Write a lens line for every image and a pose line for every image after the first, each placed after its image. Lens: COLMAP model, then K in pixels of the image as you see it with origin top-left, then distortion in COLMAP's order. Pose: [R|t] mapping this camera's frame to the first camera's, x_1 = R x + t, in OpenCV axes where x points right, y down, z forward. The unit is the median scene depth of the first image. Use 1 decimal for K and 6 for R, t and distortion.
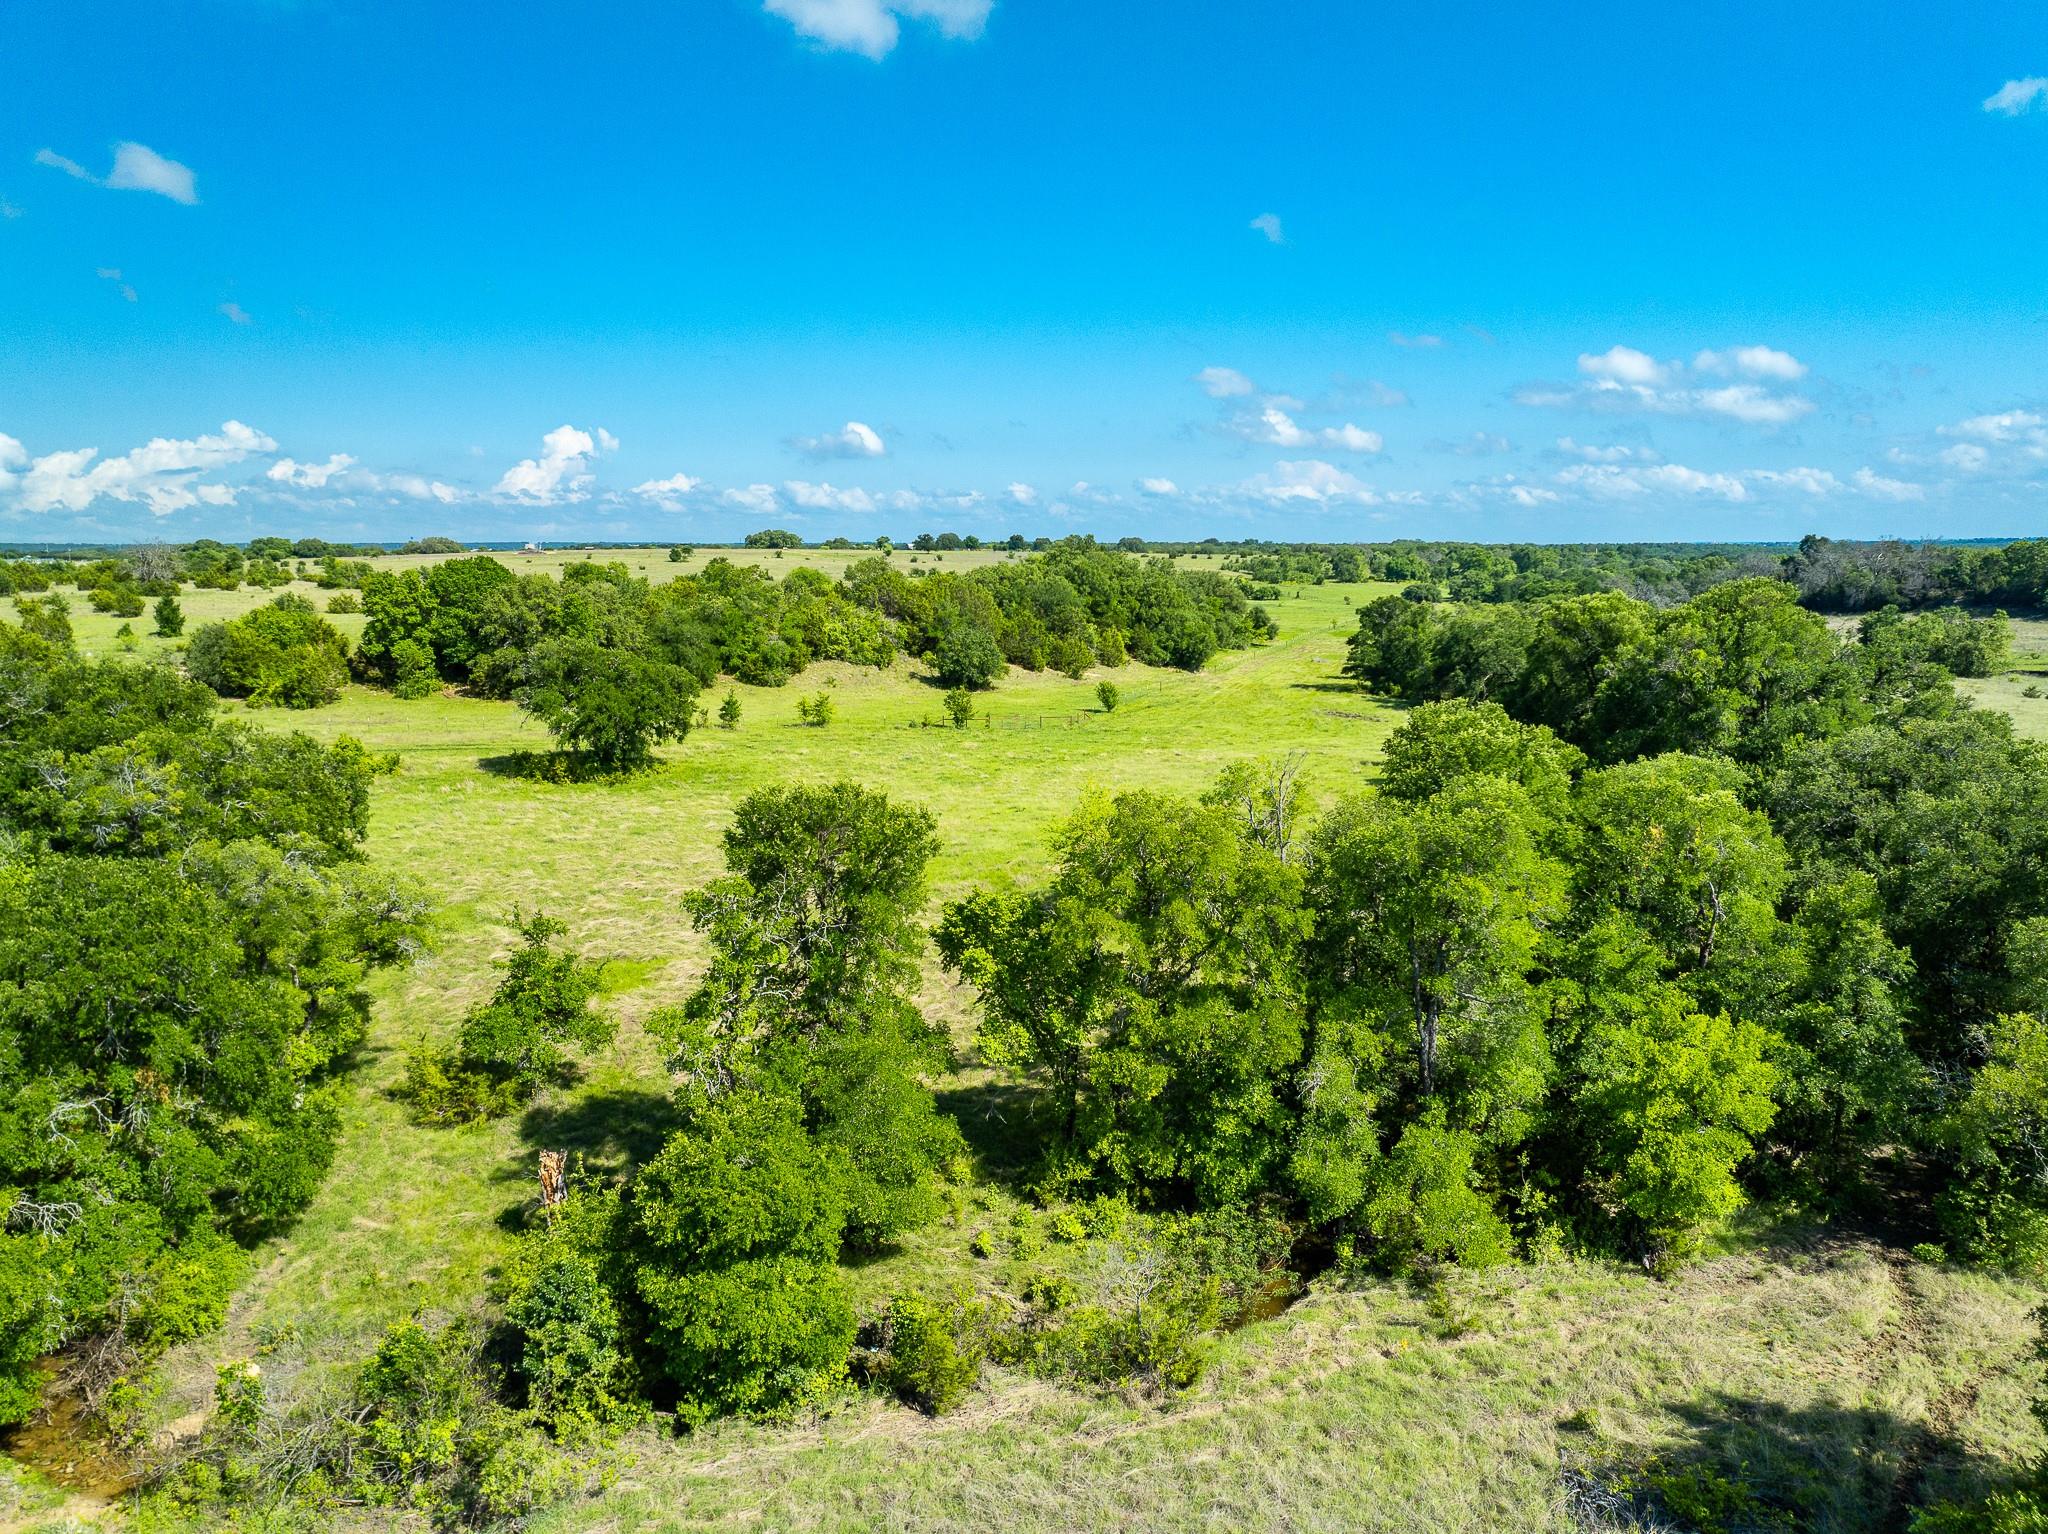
lens RADIAL K [[1442.7, 0, 1021.9], [0, 1442.7, 770.5], [0, 0, 1]] dist [-0.042353, -0.000678]
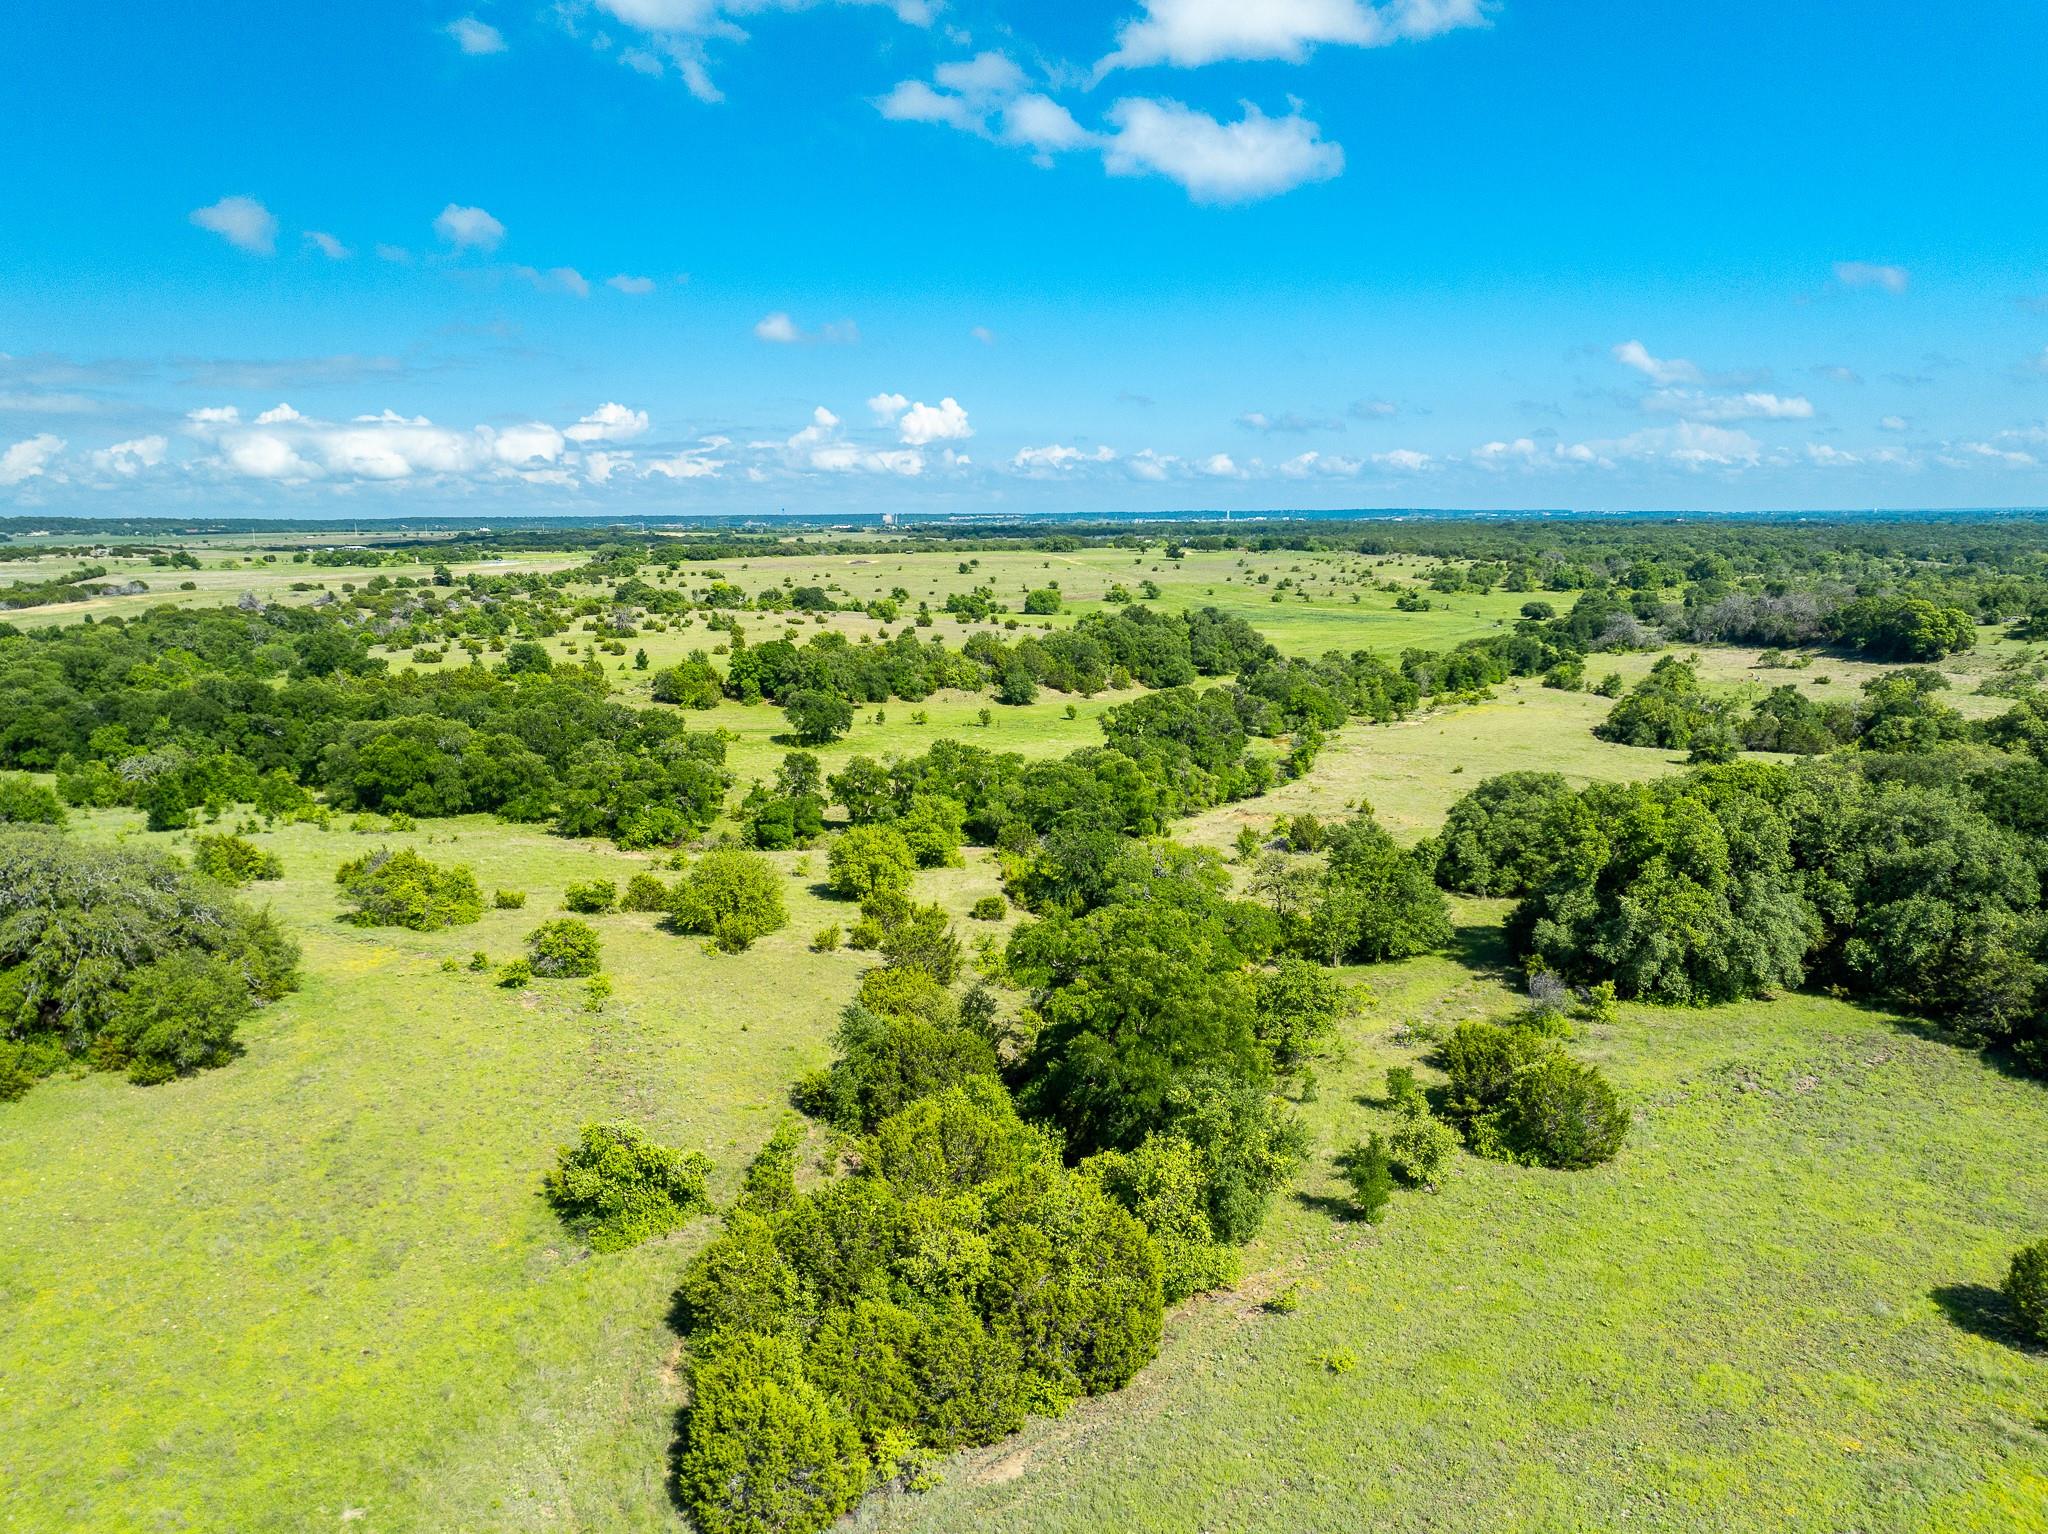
lens RADIAL K [[1442.7, 0, 1025.1], [0, 1442.7, 765.9], [0, 0, 1]] dist [-0.042353, -0.000678]
pose [[0.972519, 0.033939, -0.230337, 0.490270], [-0.029440, 0.999303, 0.022939, -0.020837], [0.230956, -0.015528, 0.972840, -1.037761]]
